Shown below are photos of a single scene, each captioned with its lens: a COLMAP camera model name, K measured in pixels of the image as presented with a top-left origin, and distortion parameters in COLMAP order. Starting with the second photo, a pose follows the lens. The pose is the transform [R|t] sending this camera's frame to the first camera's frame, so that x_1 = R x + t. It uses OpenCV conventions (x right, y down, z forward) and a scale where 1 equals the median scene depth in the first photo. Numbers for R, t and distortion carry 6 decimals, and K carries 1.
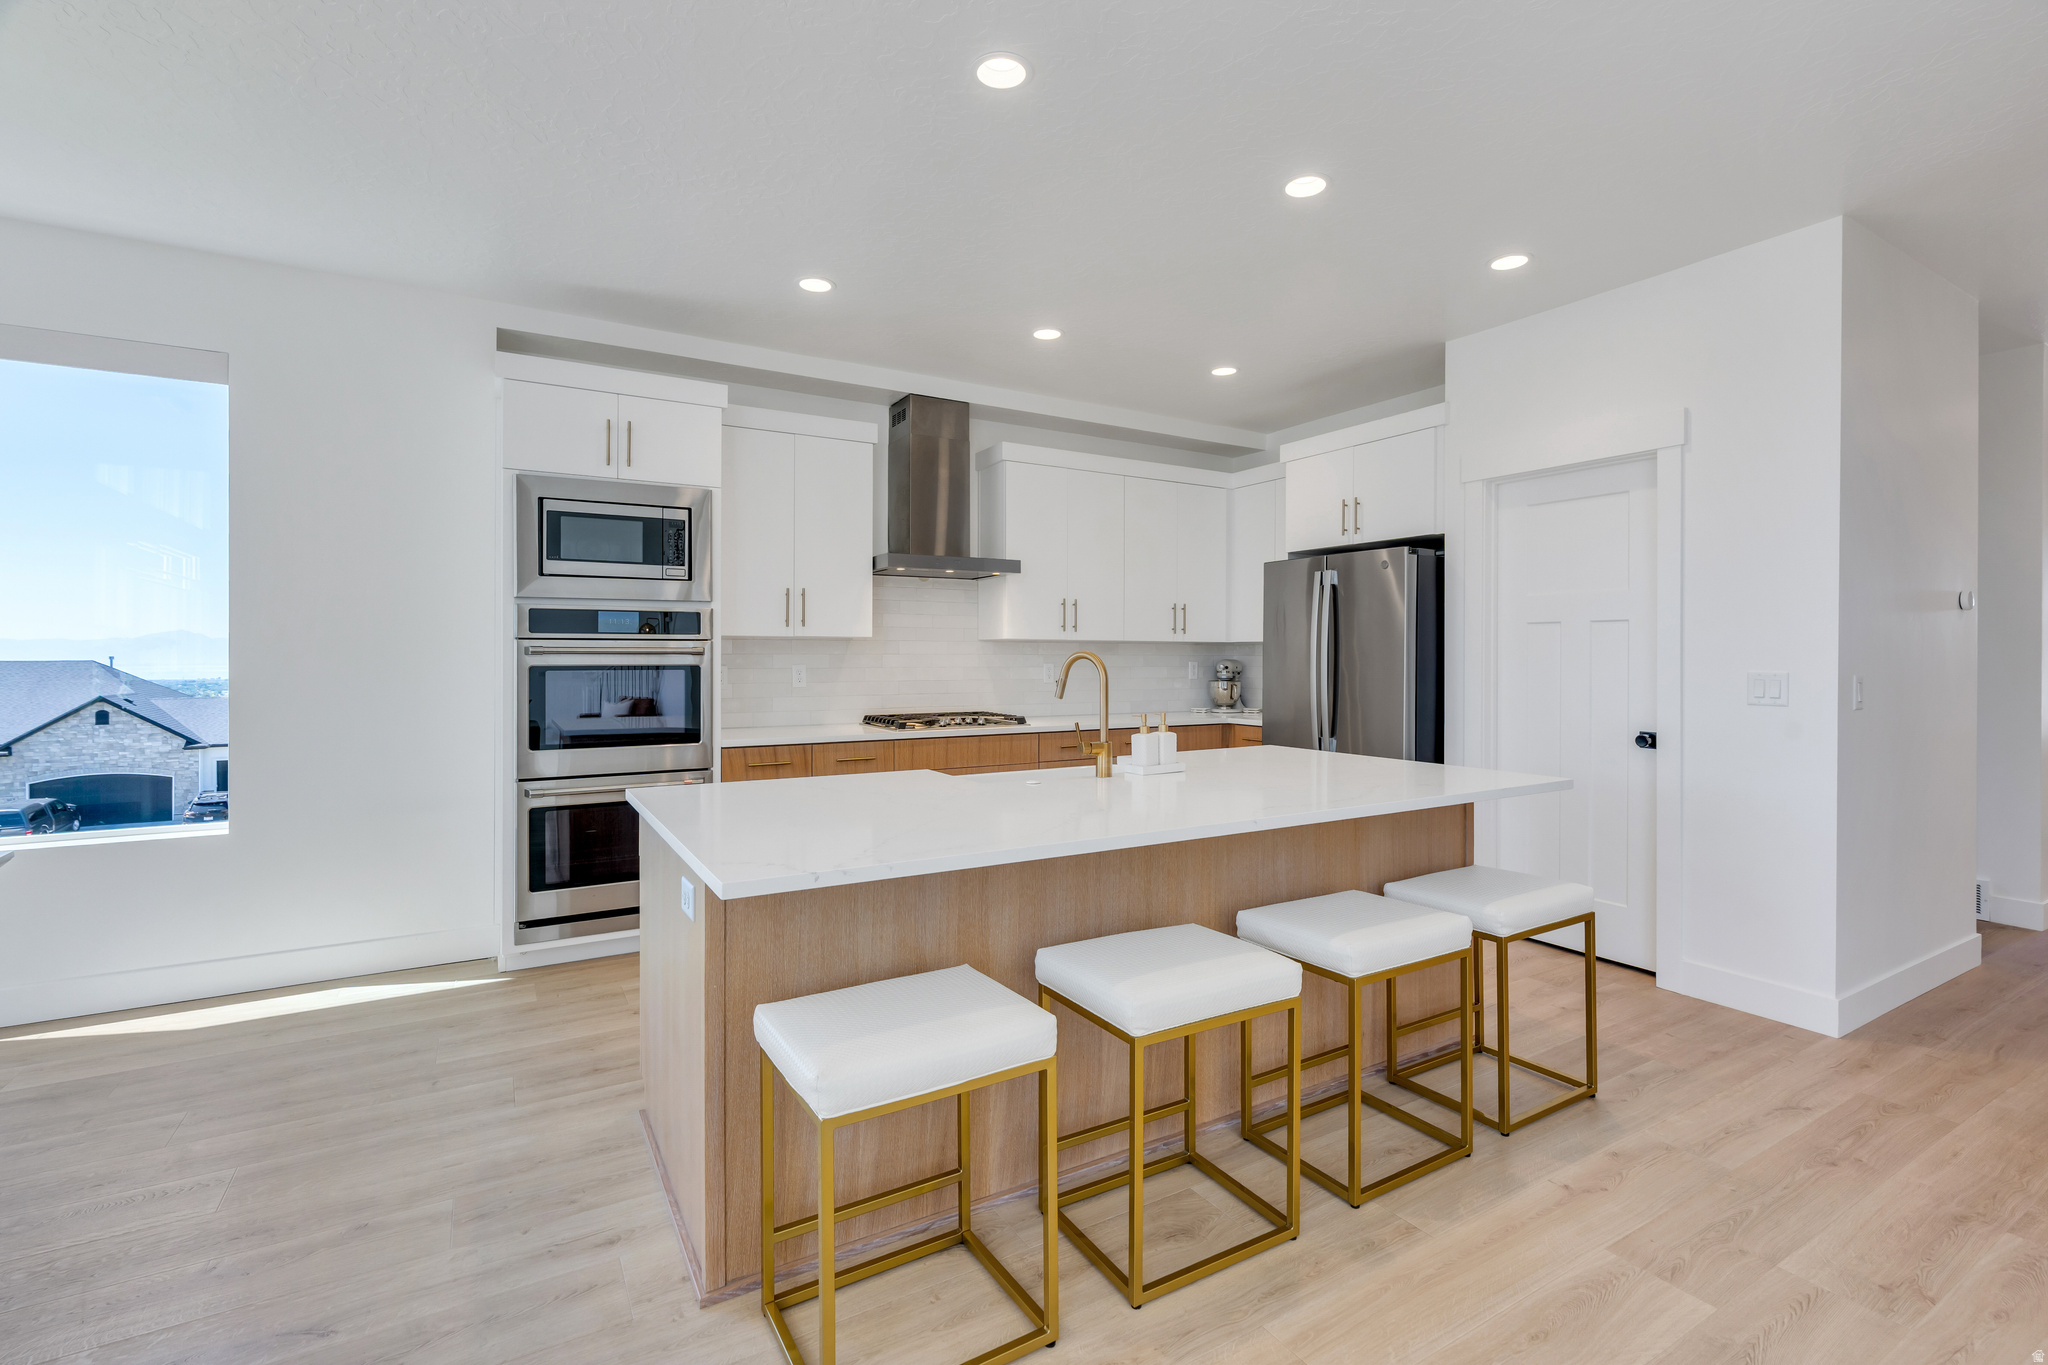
lens RADIAL K [[920.6, 0, 1028.1], [0, 920.6, 652.6], [0, 0, 1]] dist [-0.000455, 0.000420]
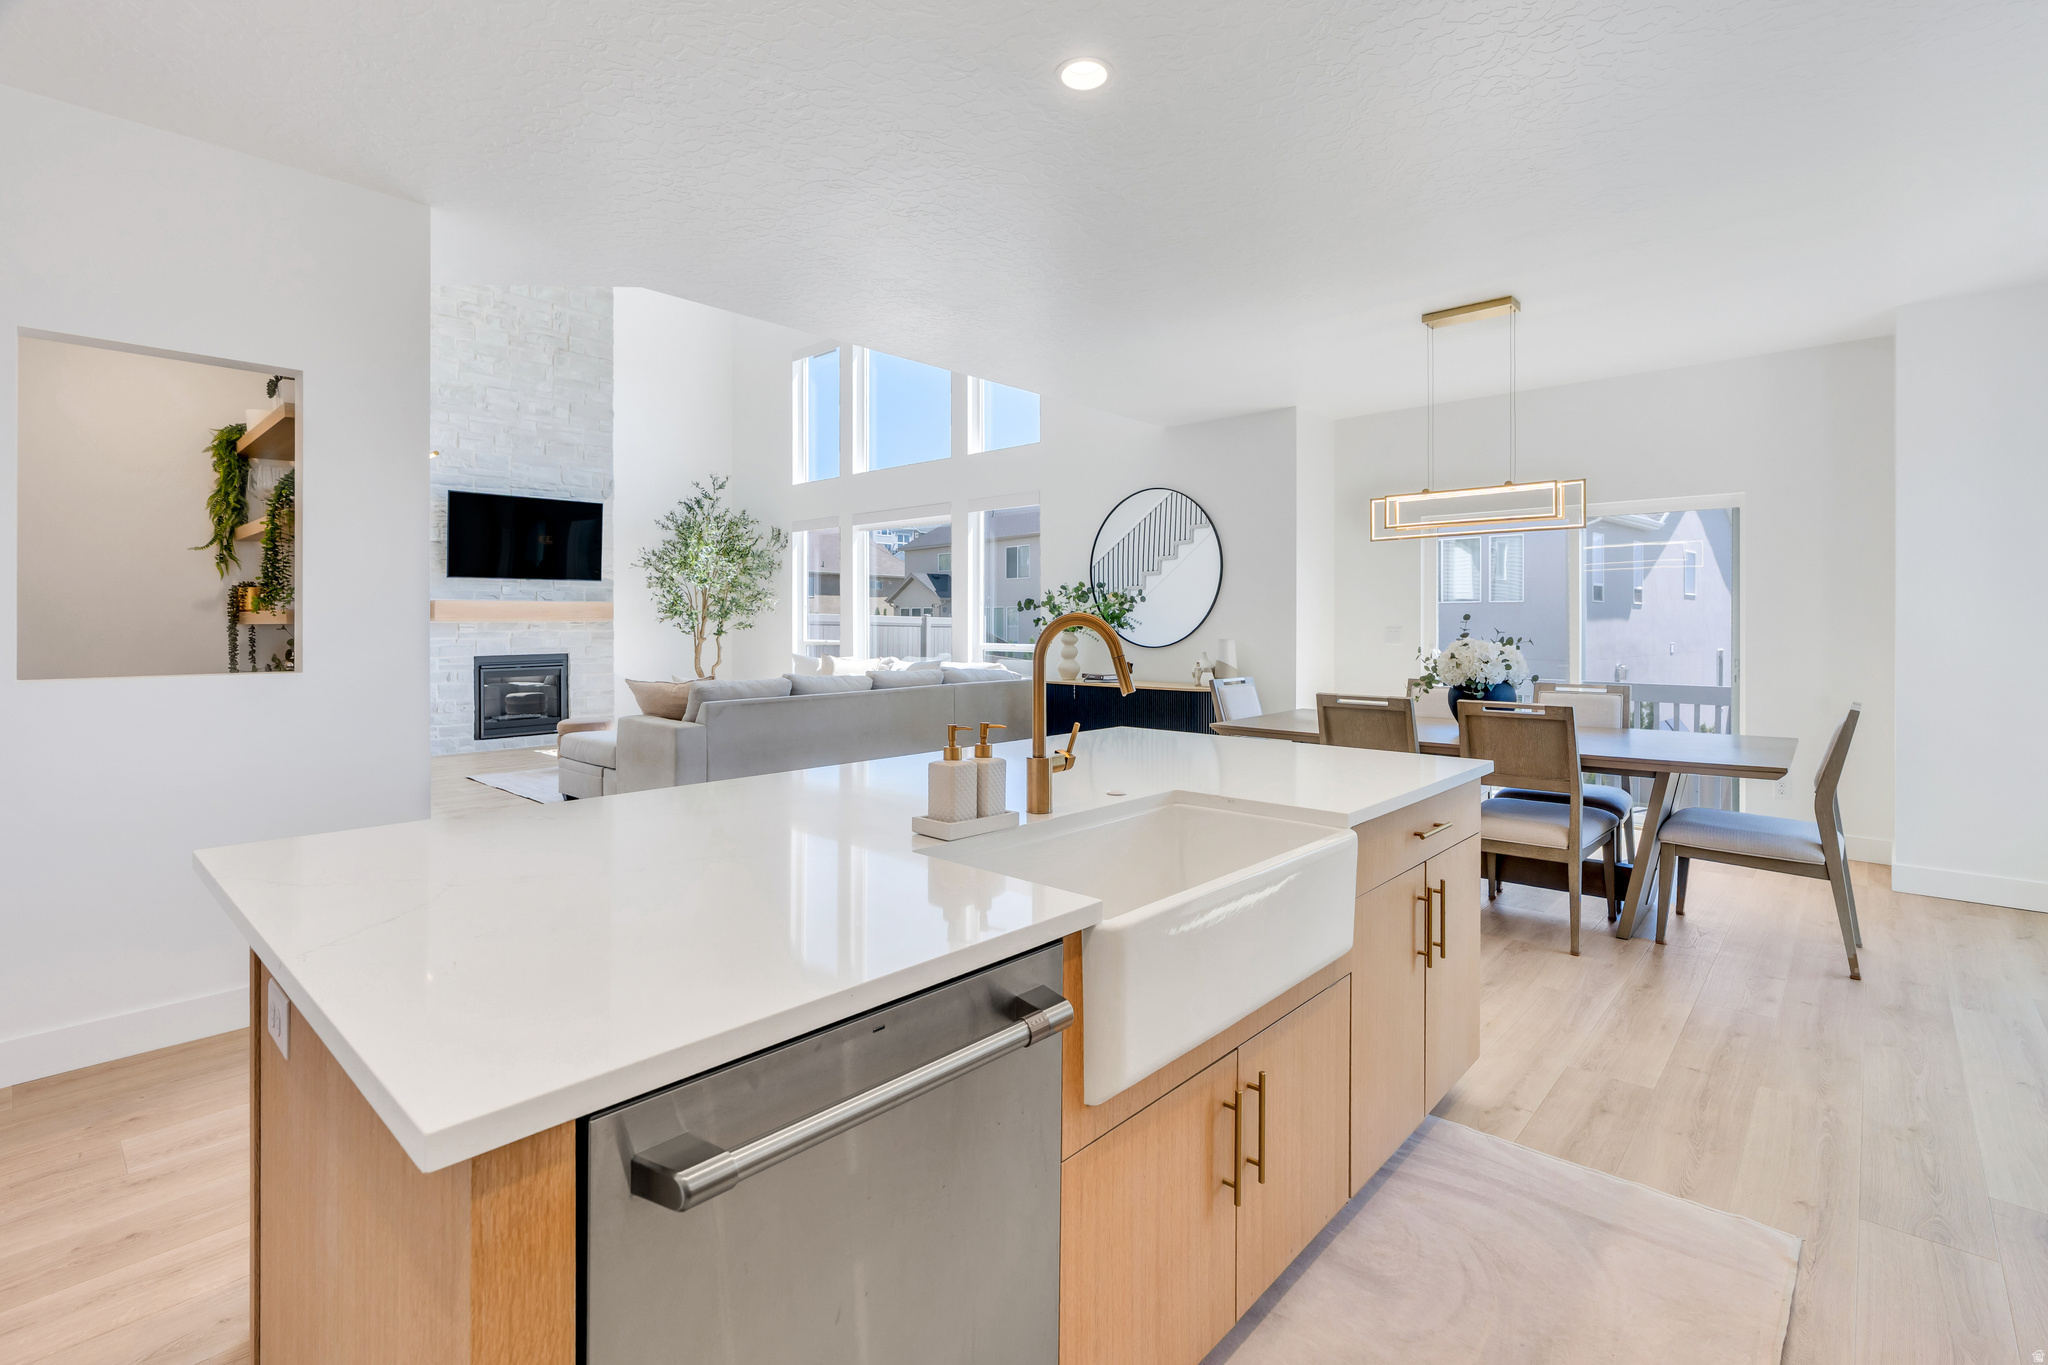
lens RADIAL K [[920.6, 0, 1028.1], [0, 920.6, 652.6], [0, 0, 1]] dist [-0.000455, 0.000420]
pose [[-0.957706, 0.007389, -0.287653, 0.218832], [0.000423, 0.999705, 0.024271, 0.008933], [0.287747, 0.023123, -0.957427, 1.279087]]
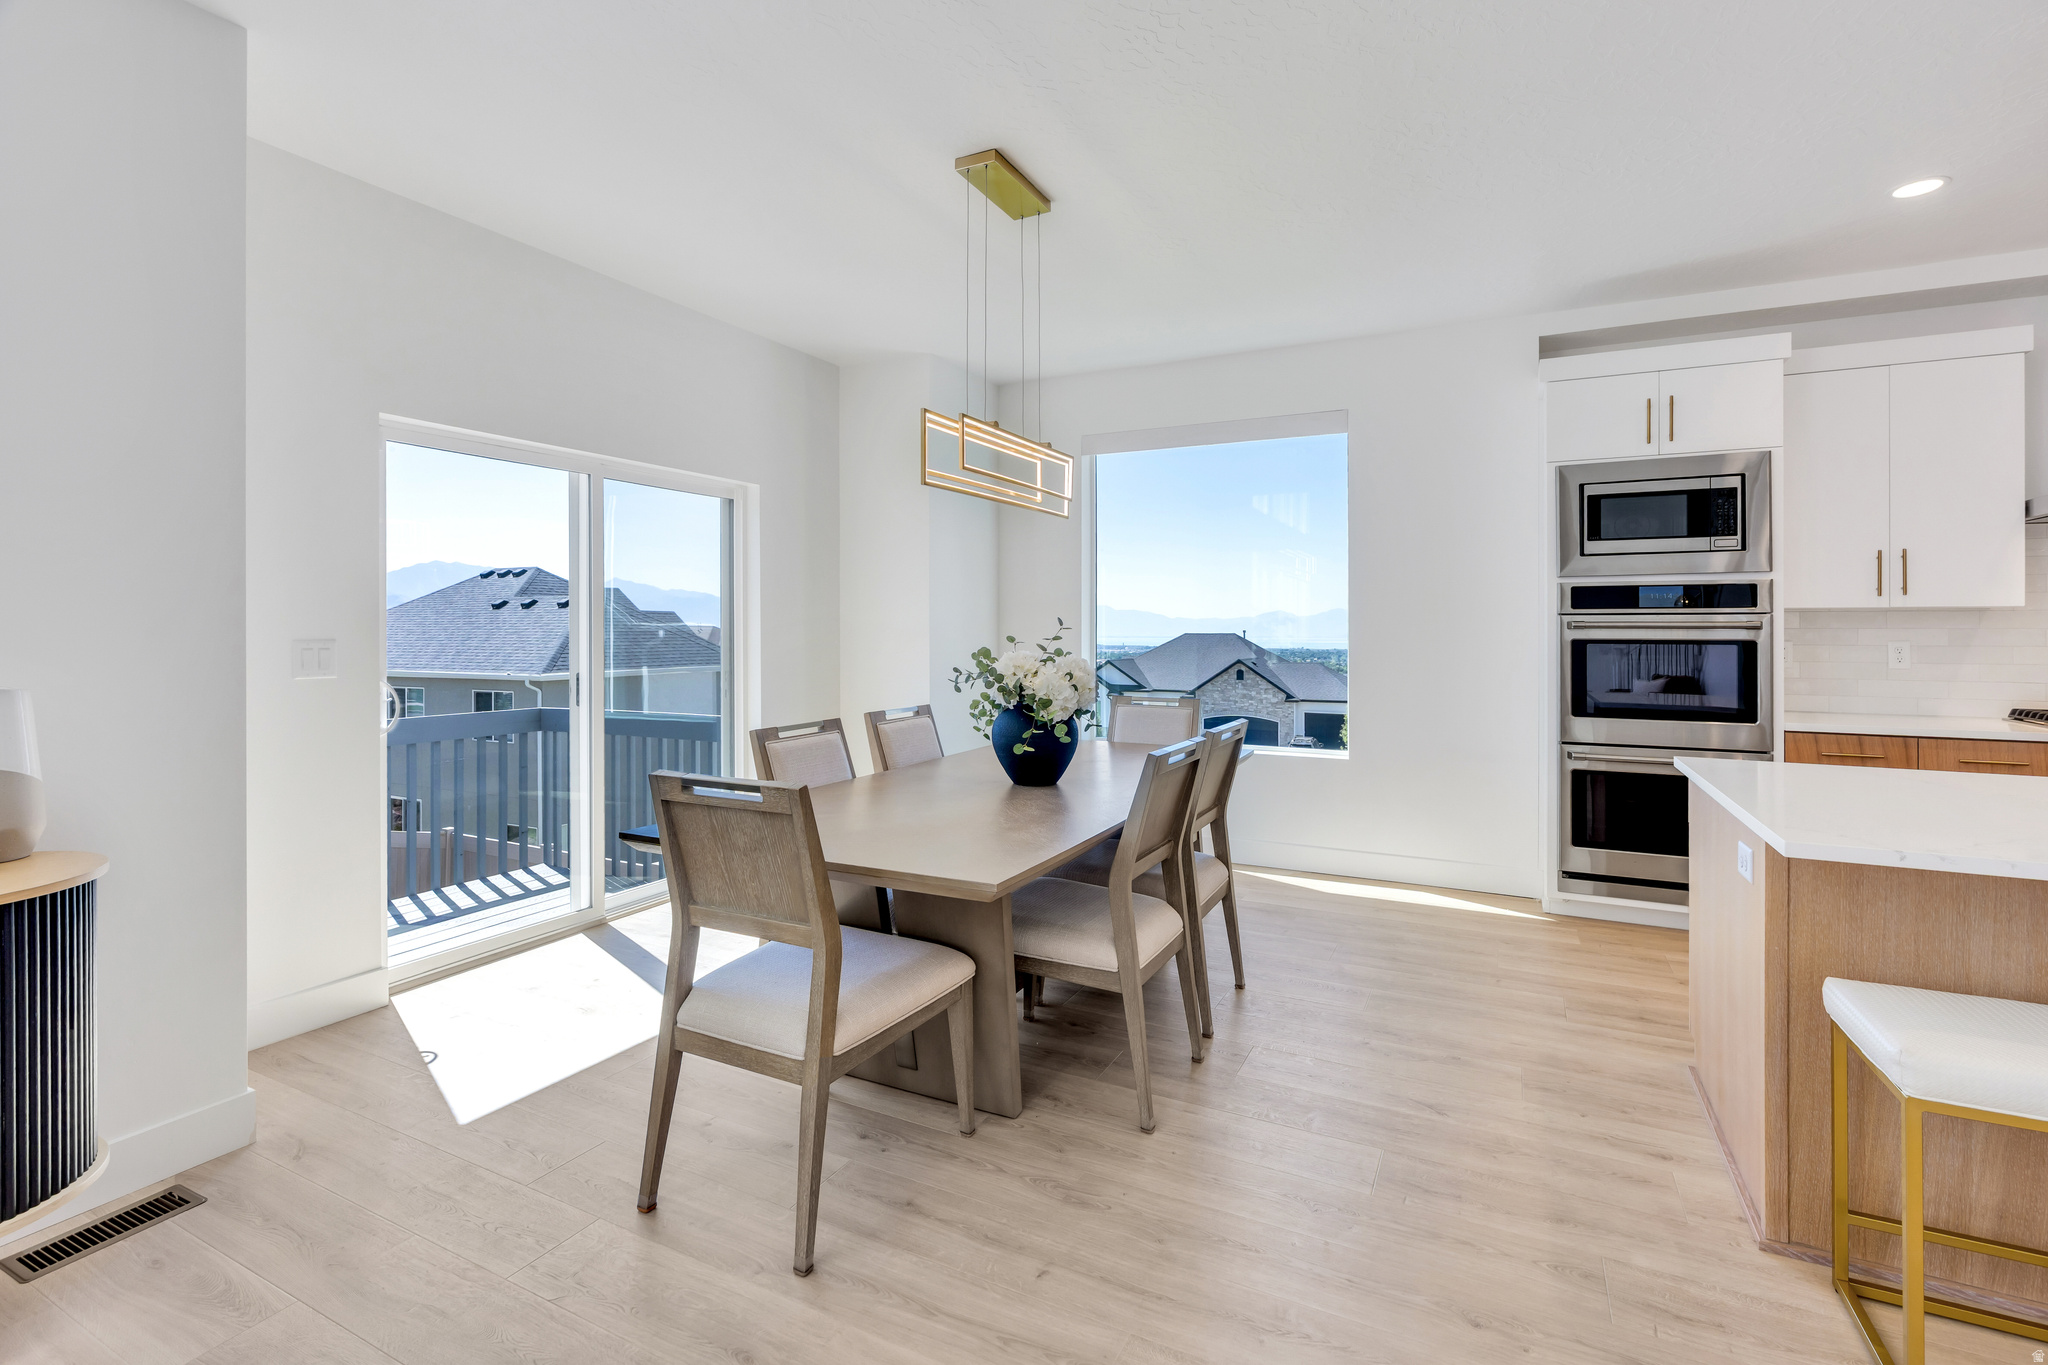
lens RADIAL K [[937.6, 0, 1027.2], [0, 937.6, 627.7], [0, 0, 1]] dist [-0.004230, -0.000410]
pose [[0.538129, -0.001764, -0.842860, 0.048539], [0.001985, 0.999998, -0.000825, 0.000186], [0.842860, -0.001230, 0.538132, -0.144489]]
